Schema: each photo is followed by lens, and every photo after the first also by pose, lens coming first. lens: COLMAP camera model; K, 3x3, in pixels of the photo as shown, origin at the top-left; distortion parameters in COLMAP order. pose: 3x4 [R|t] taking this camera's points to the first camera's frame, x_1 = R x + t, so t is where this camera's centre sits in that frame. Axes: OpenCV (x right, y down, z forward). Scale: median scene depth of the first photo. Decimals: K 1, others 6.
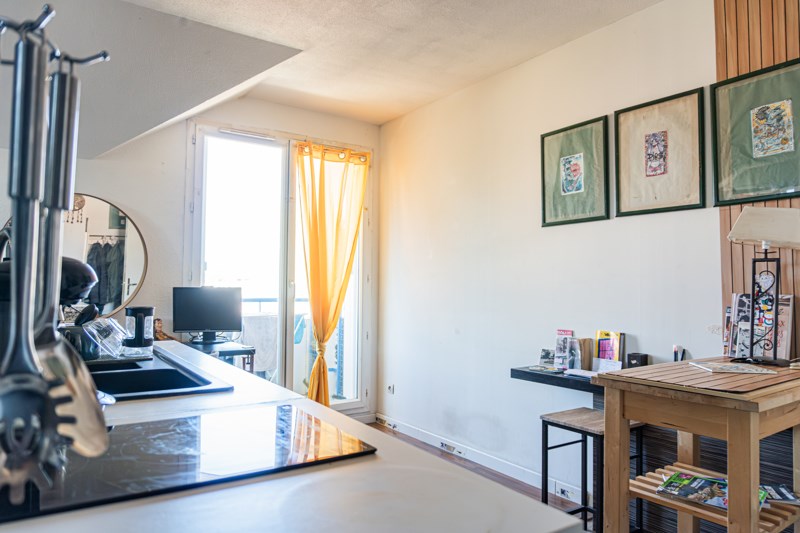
lens RADIAL K [[528.9, 0, 400.0], [0, 528.9, 266.5], [0, 0, 1]] dist [0.003850, 0.003852]
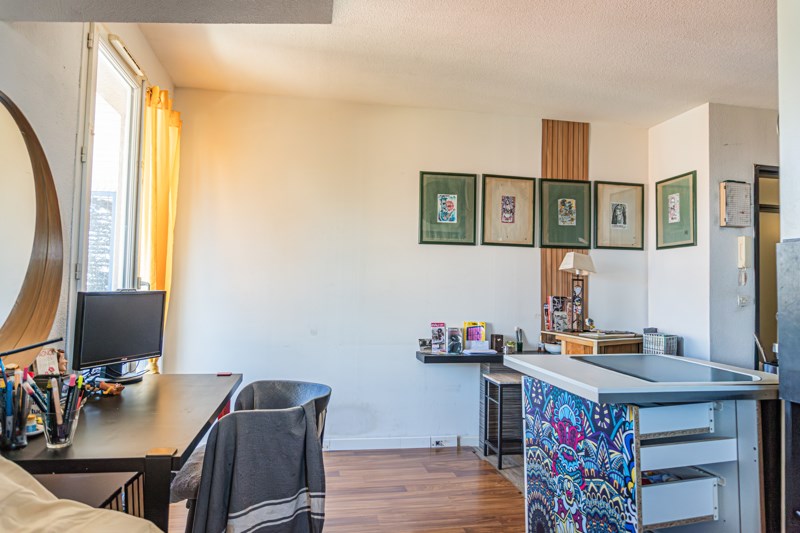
lens RADIAL K [[528.9, 0, 400.0], [0, 528.9, 266.5], [0, 0, 1]] dist [0.003850, 0.003852]
pose [[0.421458, 0.037511, 0.906072, -1.067140], [-0.052582, 0.998474, -0.016878, 0.005097], [-0.905322, -0.040529, 0.422787, 0.588568]]
